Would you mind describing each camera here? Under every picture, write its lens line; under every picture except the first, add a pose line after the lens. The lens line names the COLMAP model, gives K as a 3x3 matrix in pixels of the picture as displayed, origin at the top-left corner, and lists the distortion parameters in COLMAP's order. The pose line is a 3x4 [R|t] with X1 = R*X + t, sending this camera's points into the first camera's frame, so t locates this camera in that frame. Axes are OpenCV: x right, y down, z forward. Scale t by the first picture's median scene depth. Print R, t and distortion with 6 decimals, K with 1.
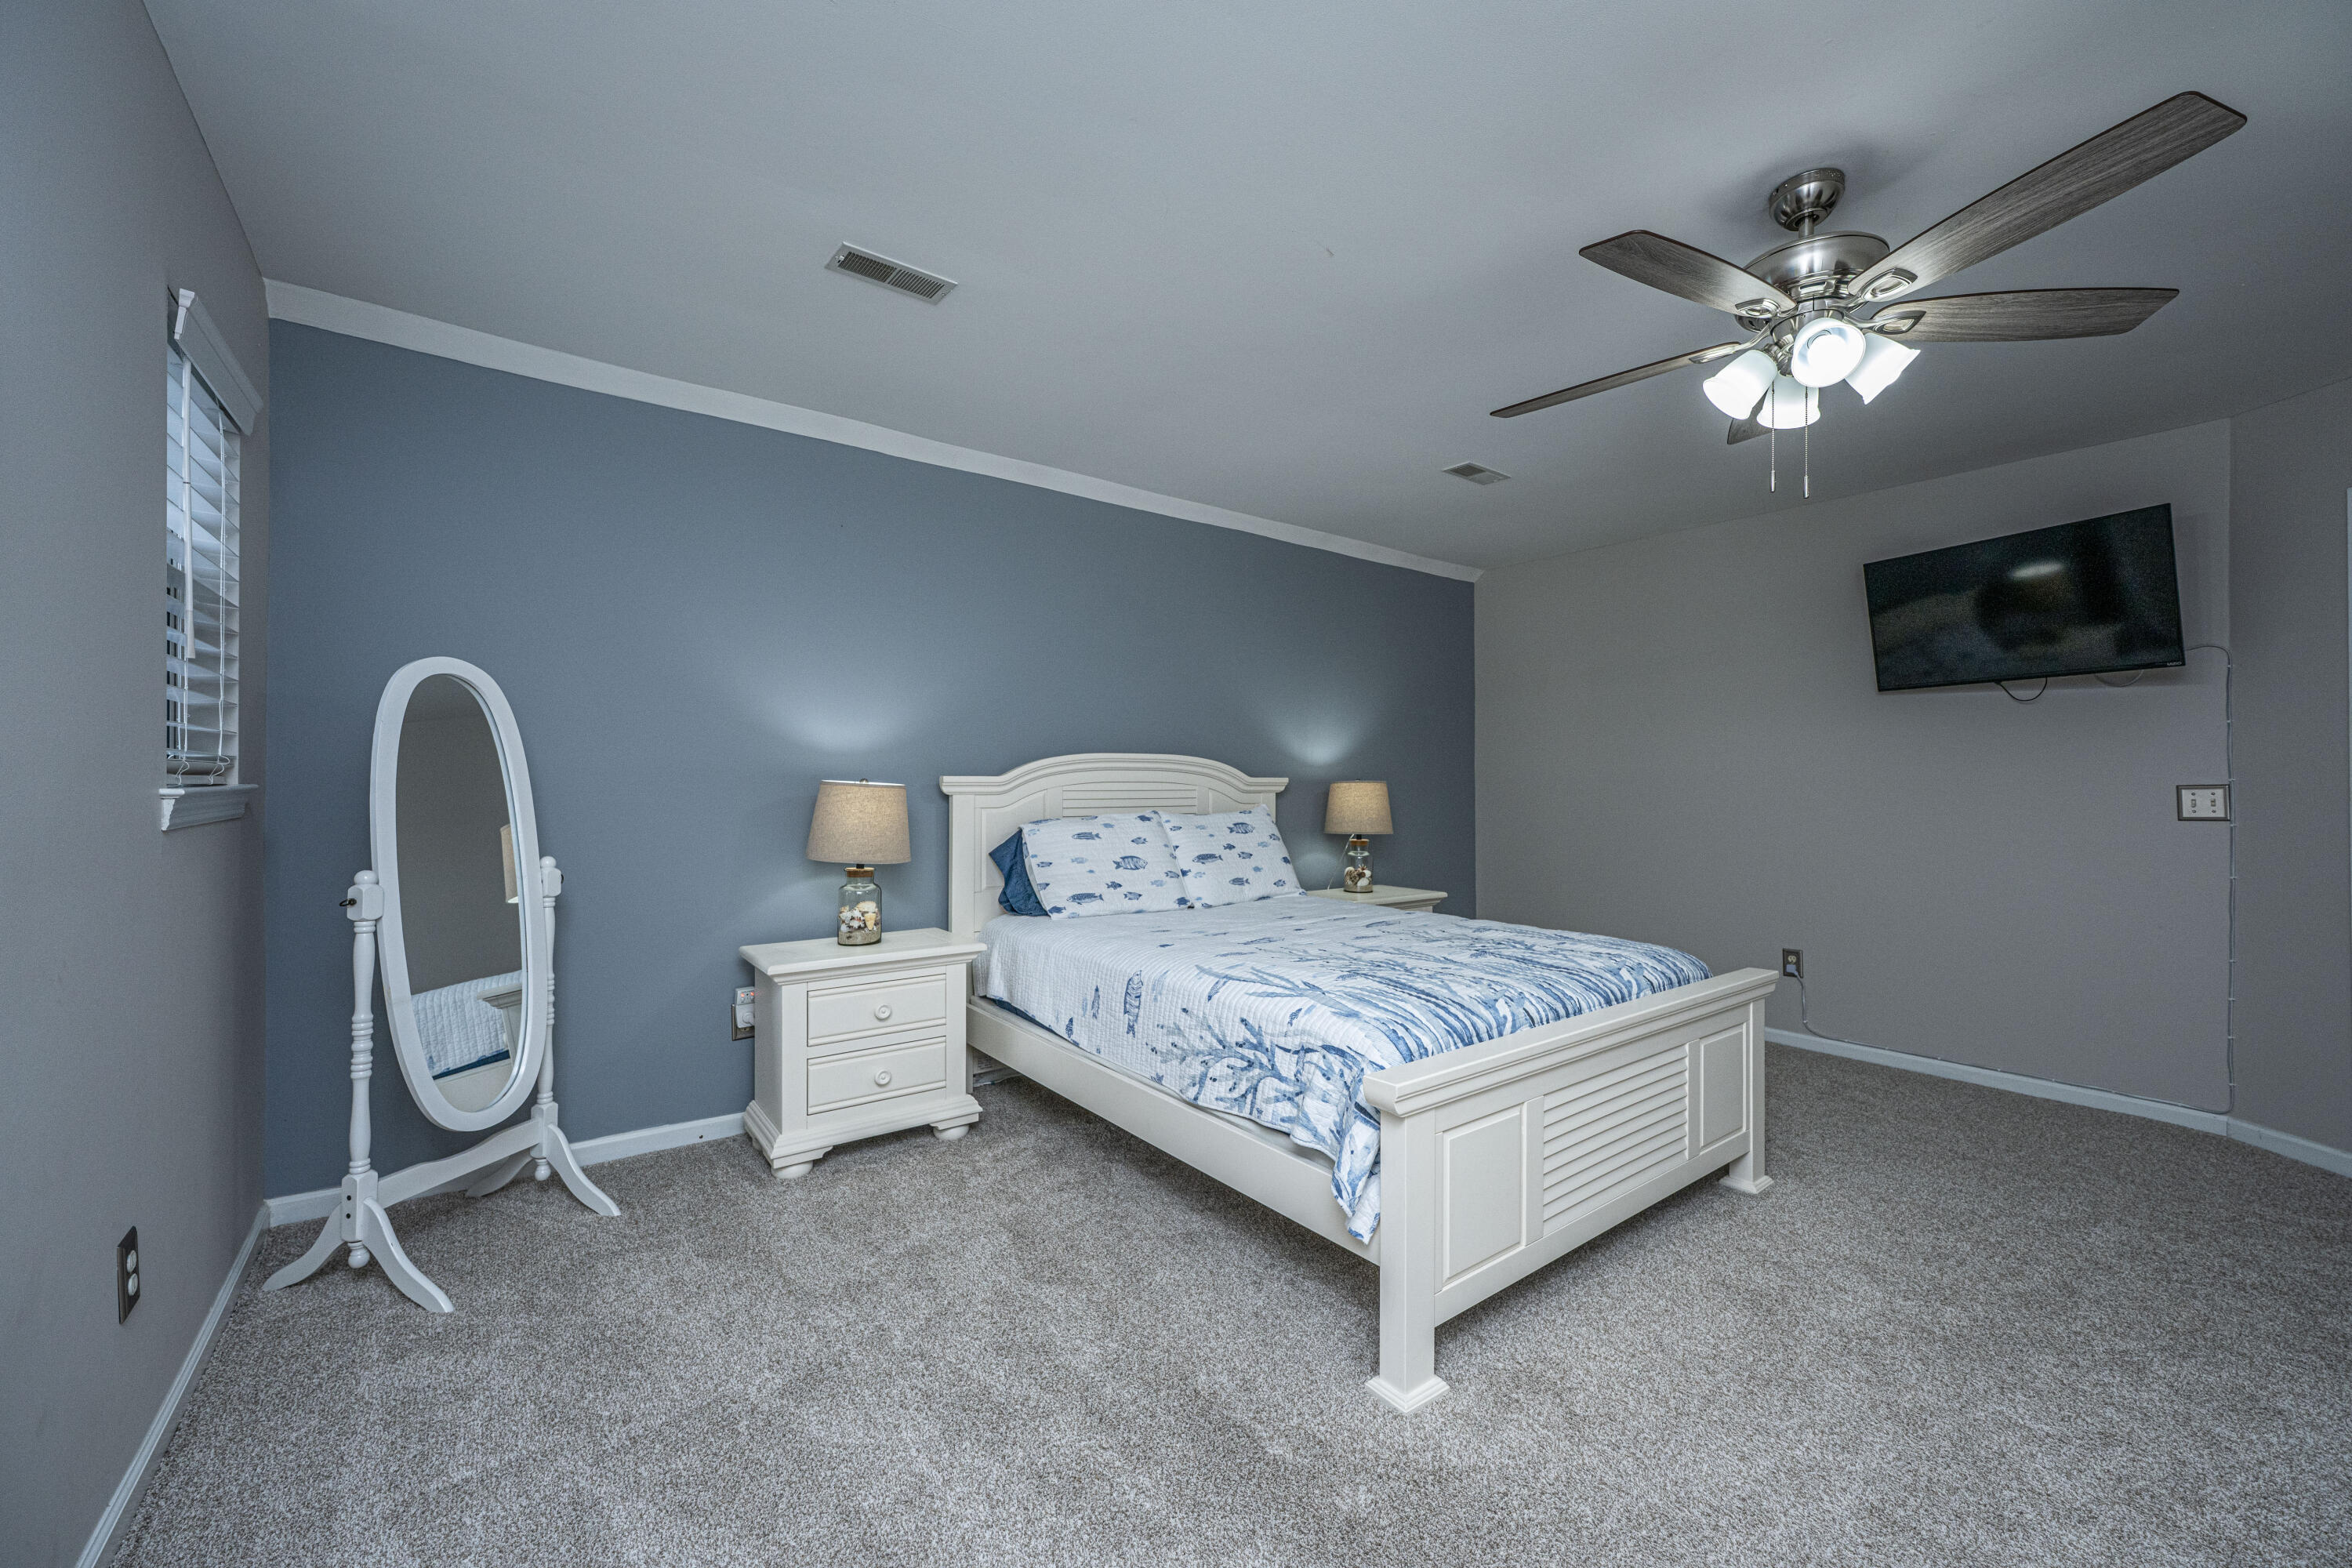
lens RADIAL K [[923.1, 0, 1176.0], [0, 923.1, 784.0], [0, 0, 1]] dist [0.007481, 0.000040]
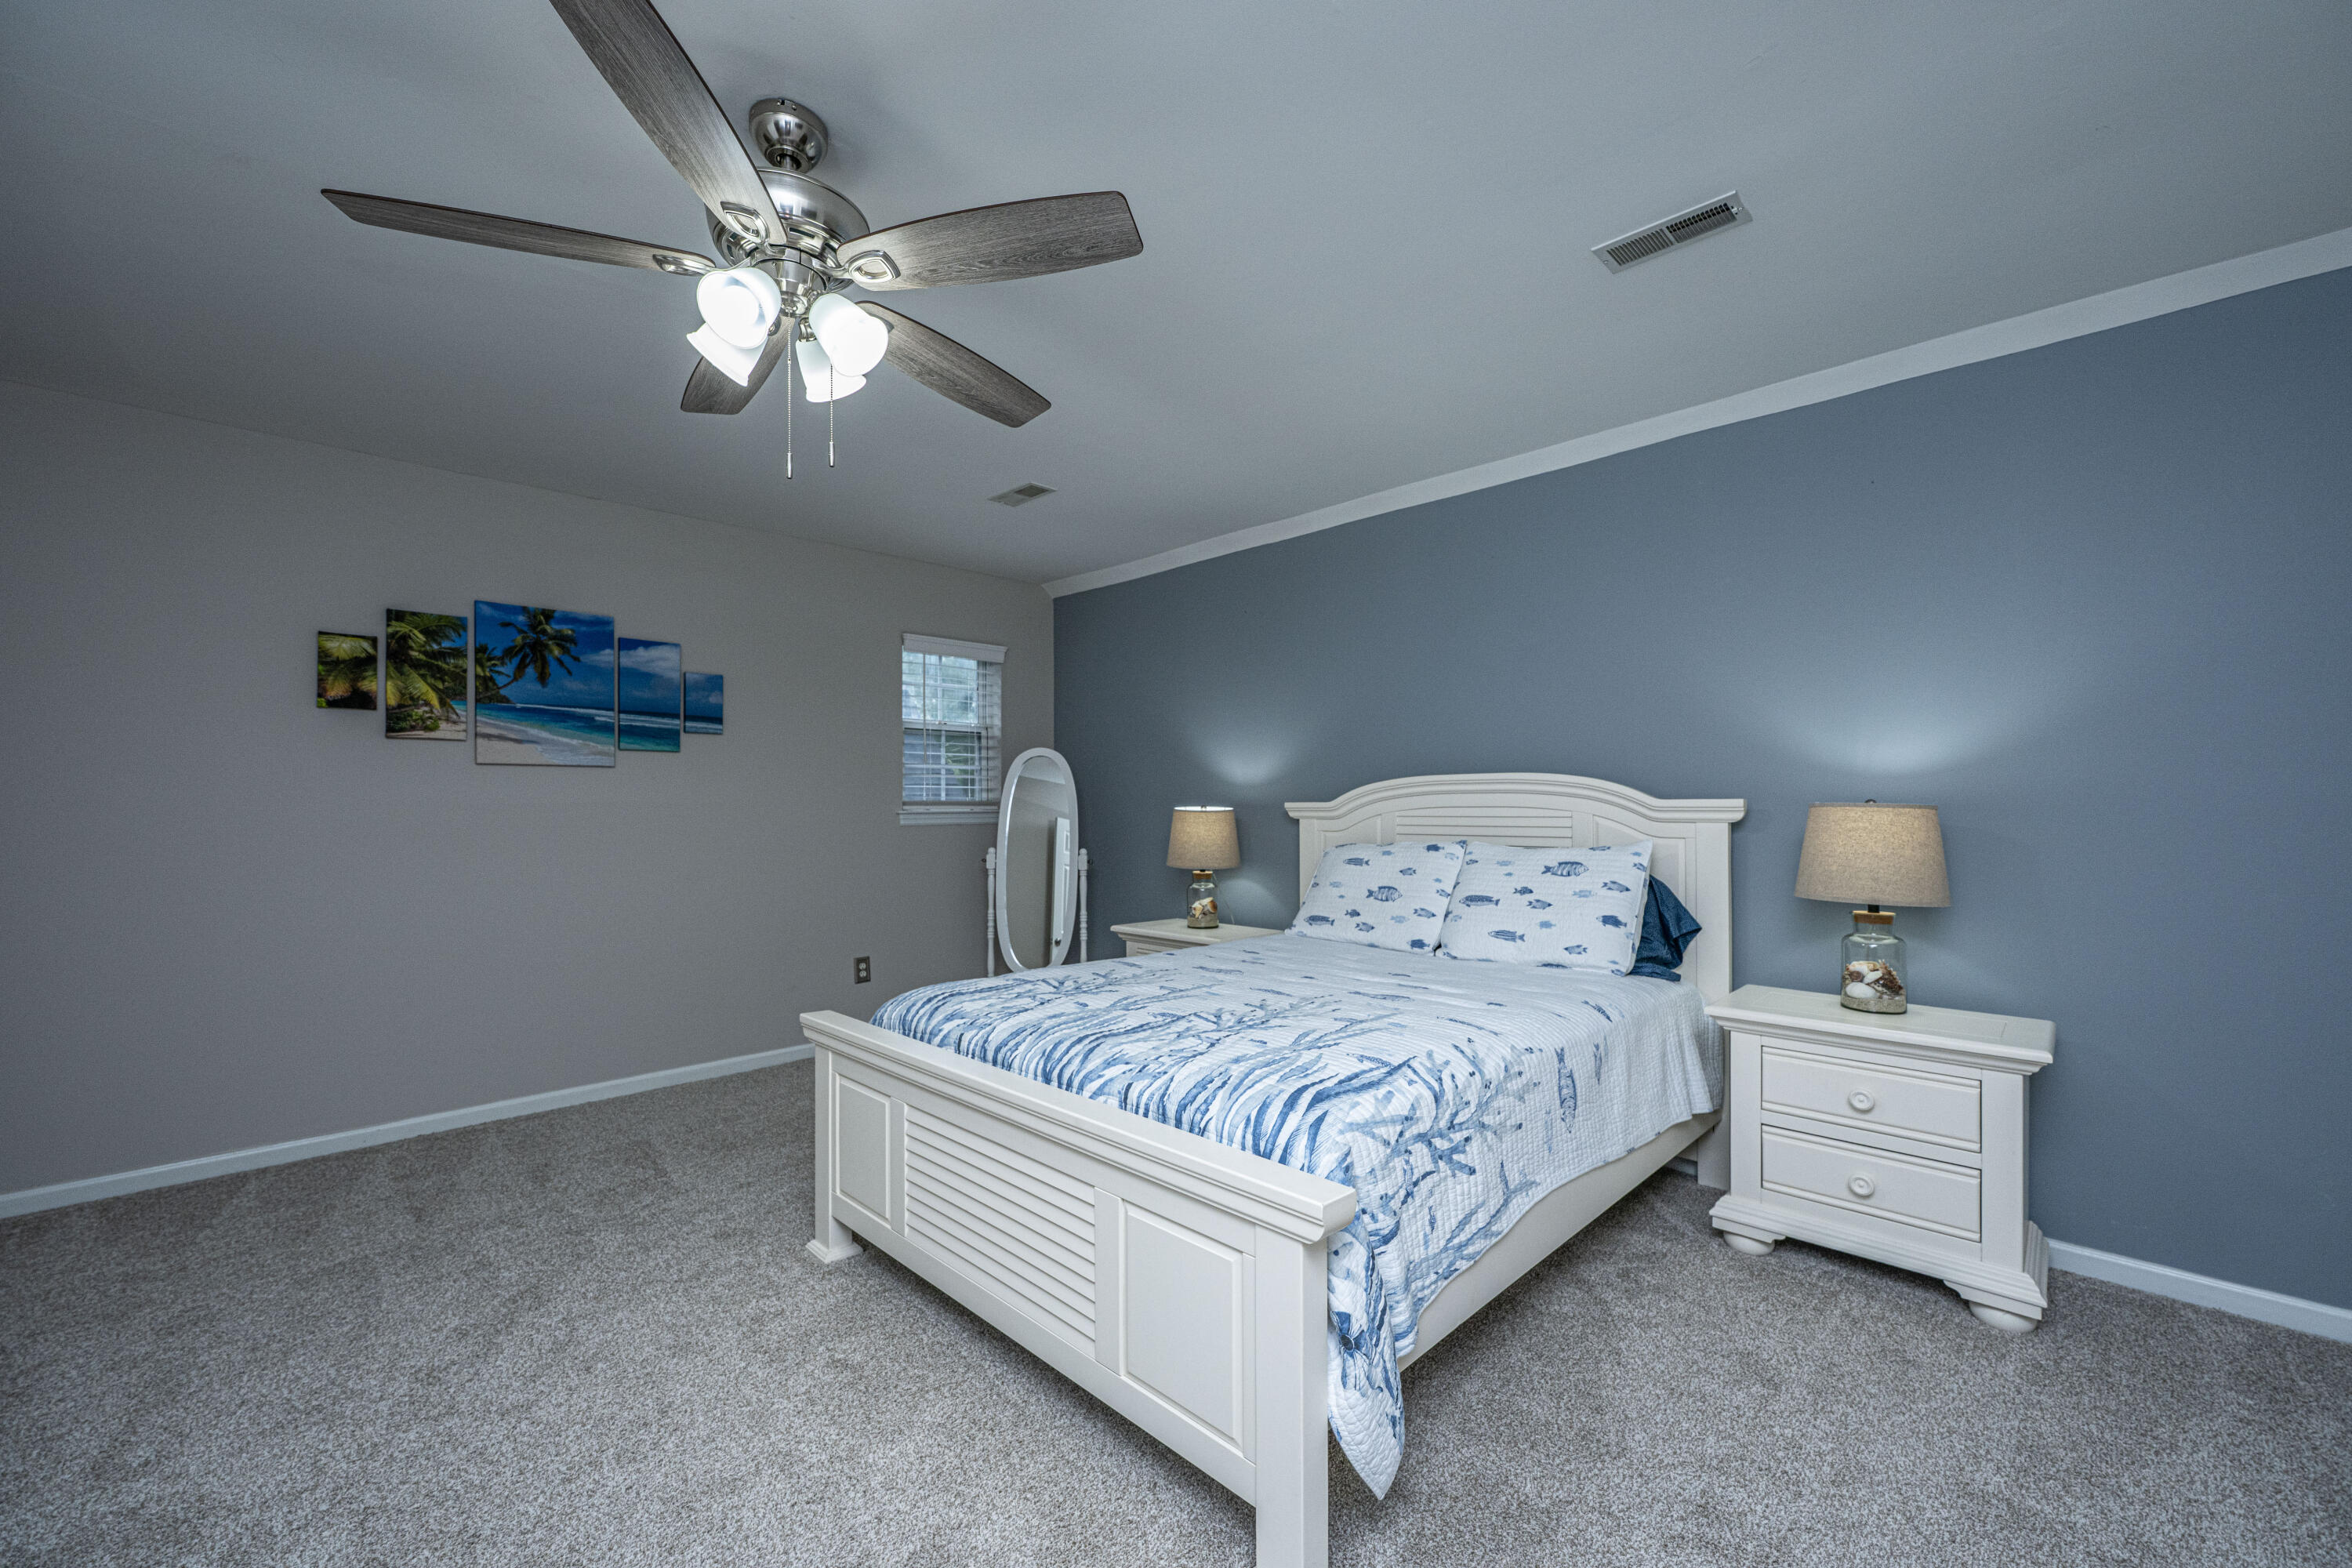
lens RADIAL K [[949.7, 0, 1189.3], [0, 949.7, 755.8], [0, 0, 1]] dist [0.001083, -0.000022]
pose [[0.139814, -0.056749, -0.988550, 0.824413], [0.000320, 0.998359, -0.057267, 0.001090], [0.990178, 0.007690, 0.139603, 0.625786]]
